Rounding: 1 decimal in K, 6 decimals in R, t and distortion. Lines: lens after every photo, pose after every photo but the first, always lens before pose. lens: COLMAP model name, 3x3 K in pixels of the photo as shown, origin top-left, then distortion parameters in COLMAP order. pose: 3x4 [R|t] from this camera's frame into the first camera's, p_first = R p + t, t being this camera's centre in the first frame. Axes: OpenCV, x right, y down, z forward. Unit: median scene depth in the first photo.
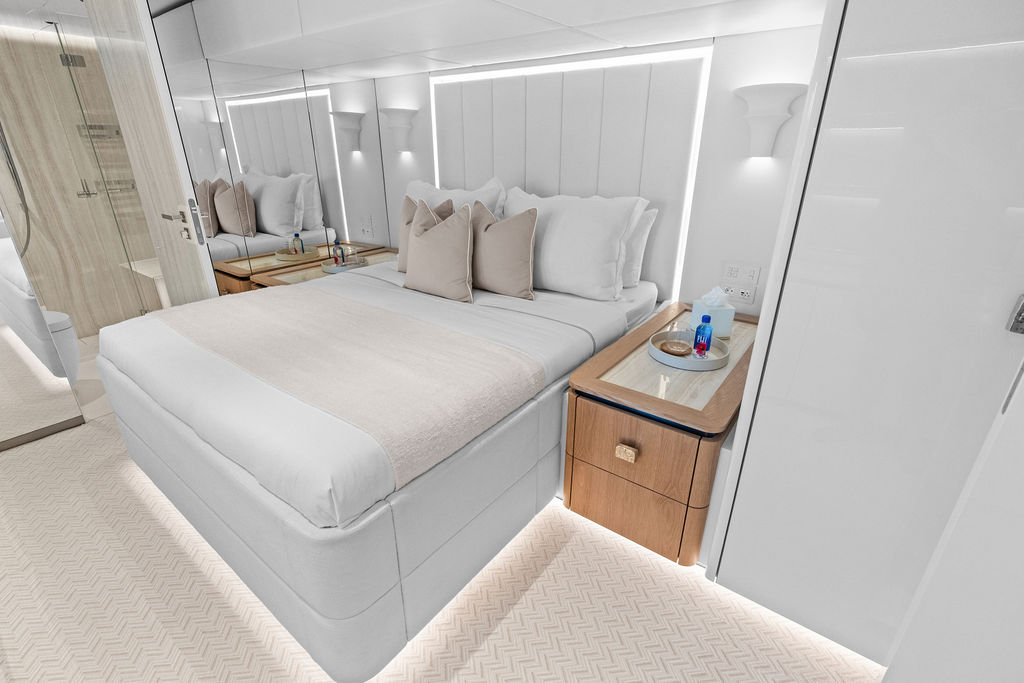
lens RADIAL K [[474.8, 0, 502.1], [0, 474.8, 337.8], [0, 0, 1]] dist [-0.012115, 0.004175]
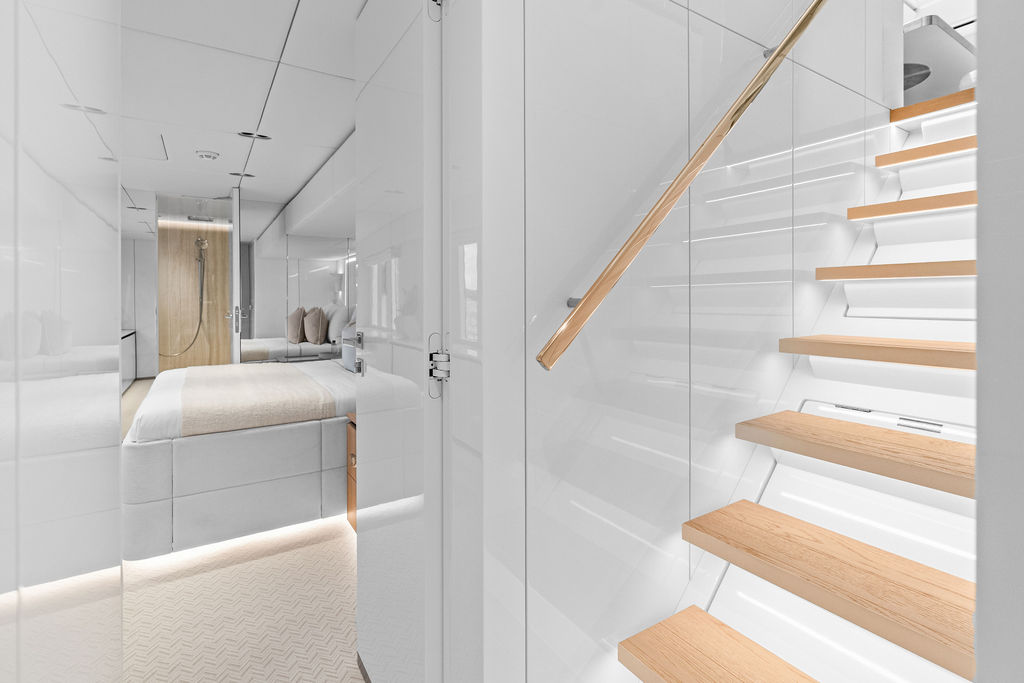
lens RADIAL K [[466.5, 0, 496.3], [0, 466.5, 294.6], [0, 0, 1]] dist [-0.008062, -0.000442]
pose [[0.943035, -0.004020, -0.332670, 0.522696], [-0.125275, 0.922039, -0.366265, 0.111771], [0.308208, 0.387076, 0.869011, -0.130992]]
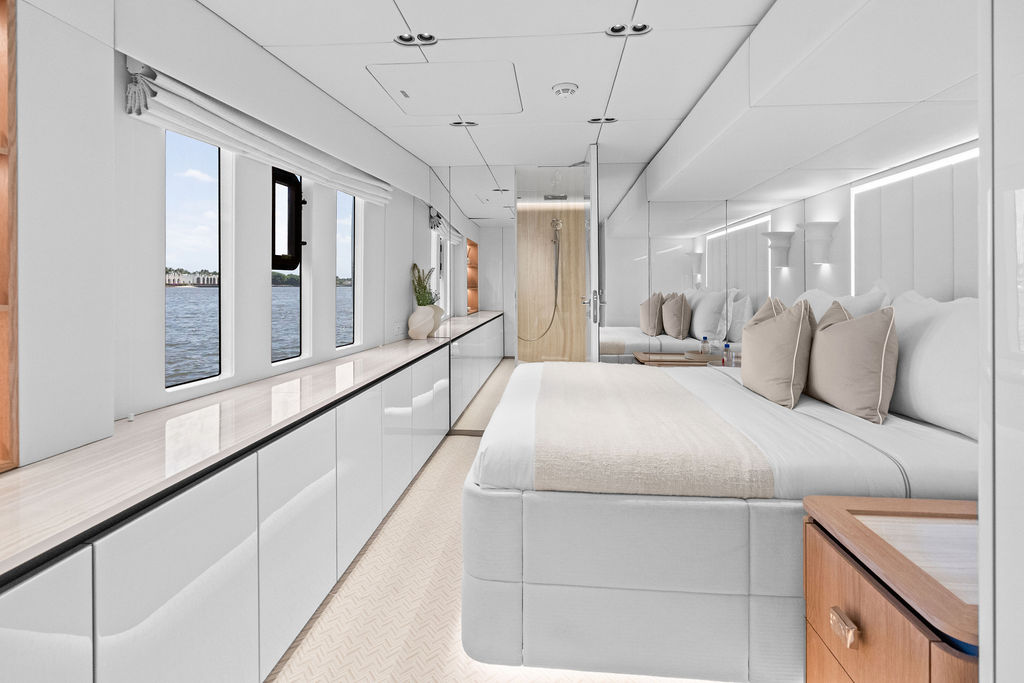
lens RADIAL K [[474.8, 0, 505.1], [0, 474.8, 284.3], [0, 0, 1]] dist [-0.012115, 0.004175]
pose [[0.532799, 0.001765, -0.846240, 0.256099], [-0.323491, 0.924474, -0.201744, 0.039248], [0.781971, 0.381240, 0.493130, 0.059328]]
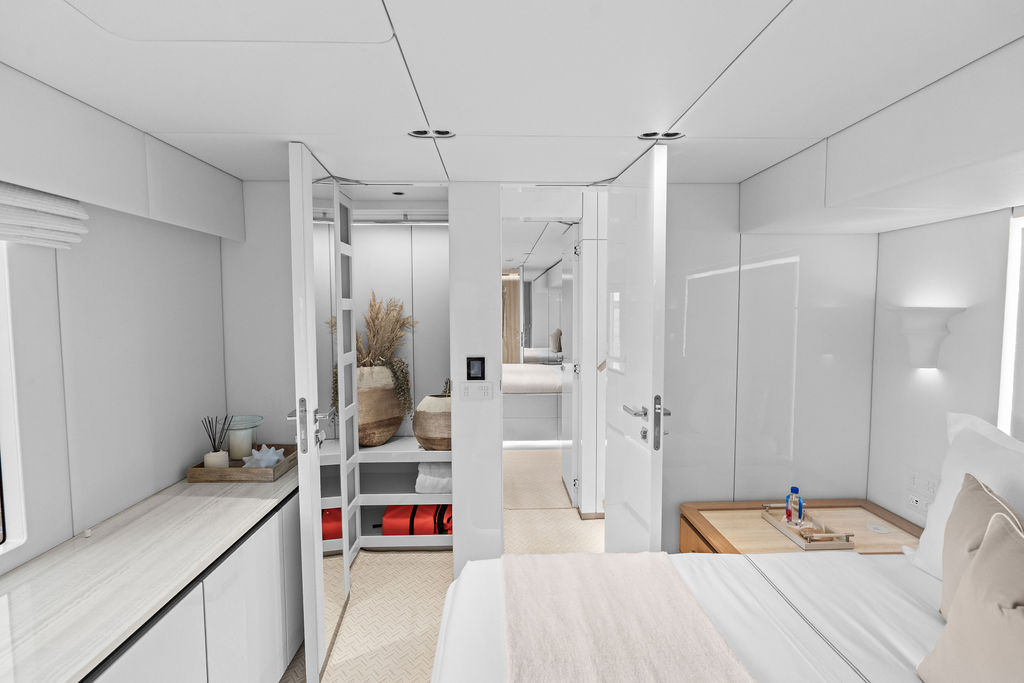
lens RADIAL K [[474.8, 0, 511.3], [0, 474.8, 337.6], [0, 0, 1]] dist [-0.012115, 0.004175]
pose [[0.644966, 0.051469, -0.762476, 1.119917], [-0.289524, 0.939812, -0.181465, 0.218887], [0.707244, 0.337794, 0.621048, -0.657794]]
